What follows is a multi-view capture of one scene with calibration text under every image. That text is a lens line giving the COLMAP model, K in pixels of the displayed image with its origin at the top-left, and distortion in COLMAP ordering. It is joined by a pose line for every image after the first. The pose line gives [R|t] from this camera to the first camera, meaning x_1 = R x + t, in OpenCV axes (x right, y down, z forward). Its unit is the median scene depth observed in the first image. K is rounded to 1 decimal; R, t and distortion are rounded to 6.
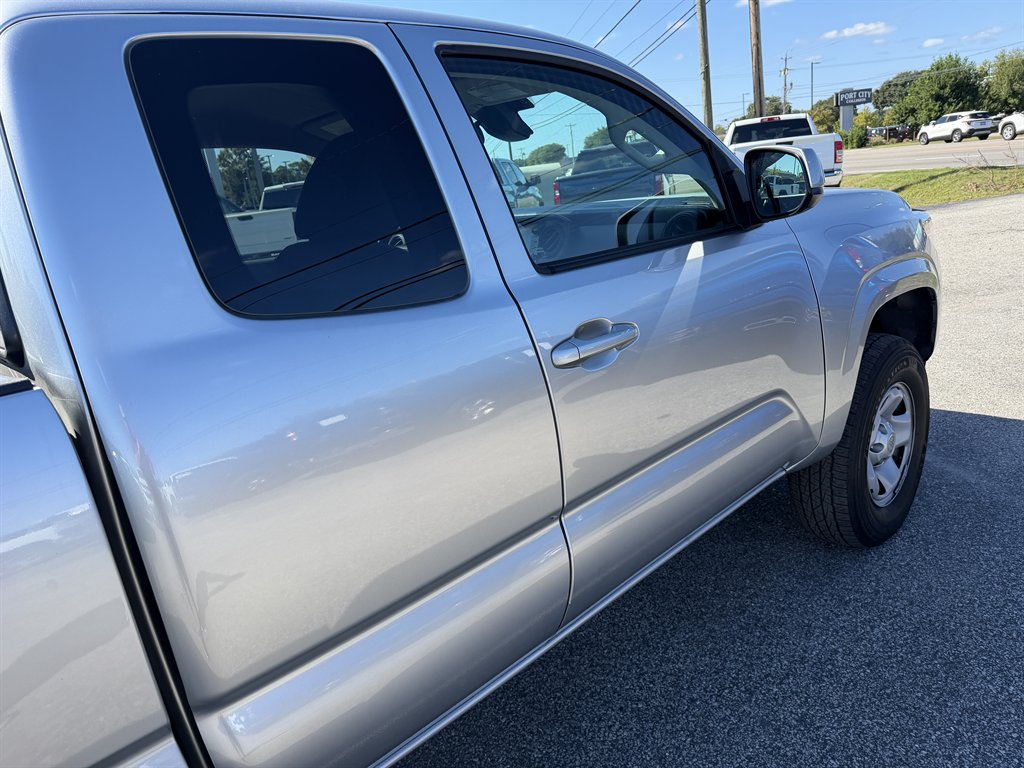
lens RADIAL K [[720.3, 0, 512.1], [0, 720.3, 393.2], [0, 0, 1]] dist [0.040917, -0.047975]
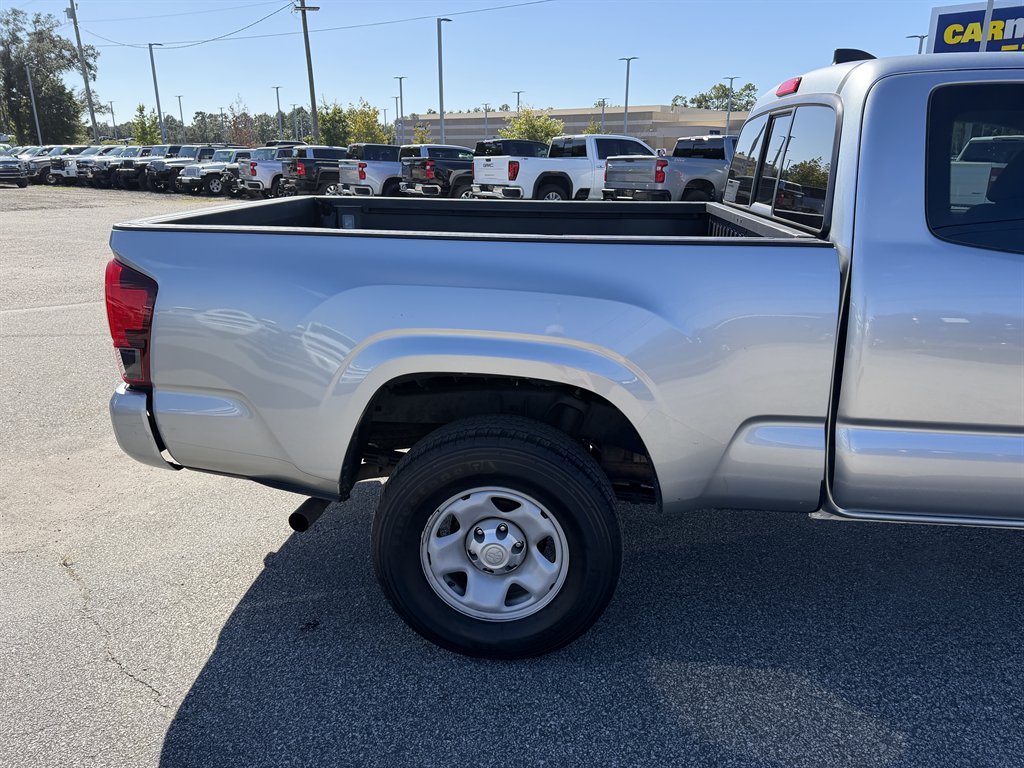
lens RADIAL K [[726.9, 0, 516.1], [0, 726.9, 380.3], [0, 0, 1]] dist [0.036668, -0.051917]
pose [[0.656019, 0.339416, -0.674119, 0.015496], [-0.294735, 0.937463, 0.185187, 0.010762], [0.694817, 0.077200, 0.715031, -0.055588]]
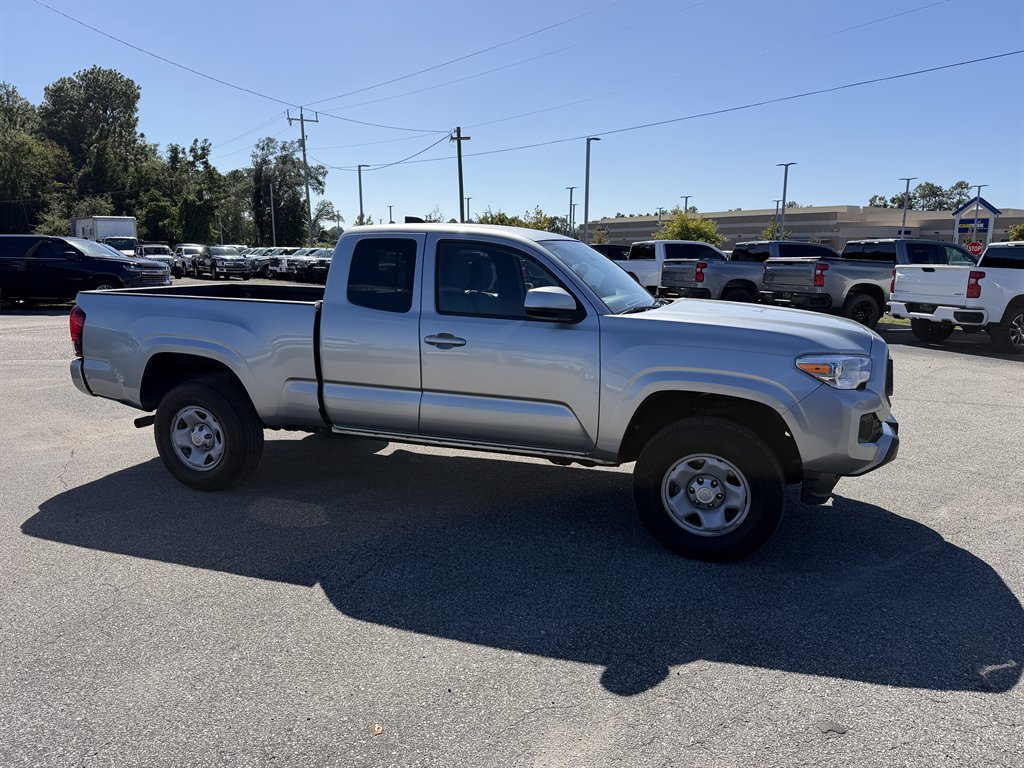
lens RADIAL K [[720.3, 0, 512.1], [0, 720.3, 393.2], [0, 0, 1]] dist [0.040917, -0.047975]
pose [[0.438336, 0.292304, -0.849953, 0.199022], [-0.312946, 0.936104, 0.160541, -0.030356], [0.842571, 0.195618, 0.501804, -0.013847]]
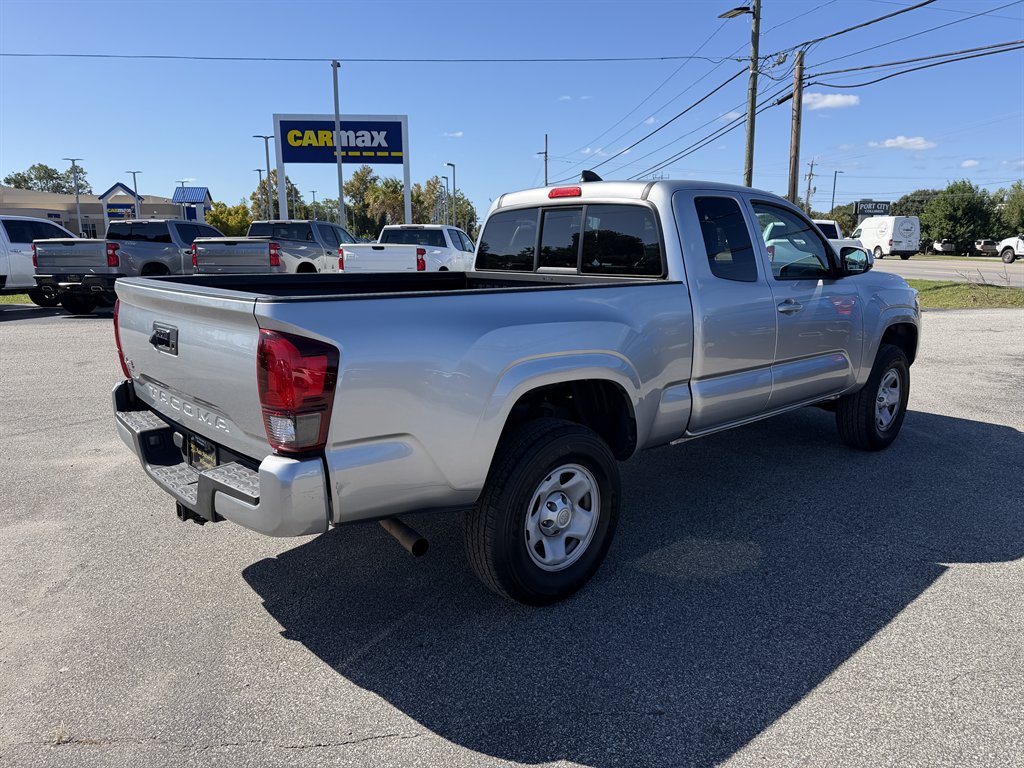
lens RADIAL K [[720.3, 0, 512.1], [0, 720.3, 393.2], [0, 0, 1]] dist [0.040917, -0.047975]
pose [[0.991998, 0.126245, -0.001453, -0.064889], [-0.125959, 0.988838, -0.079585, 0.044502], [-0.008610, 0.079131, 0.996827, -0.126661]]
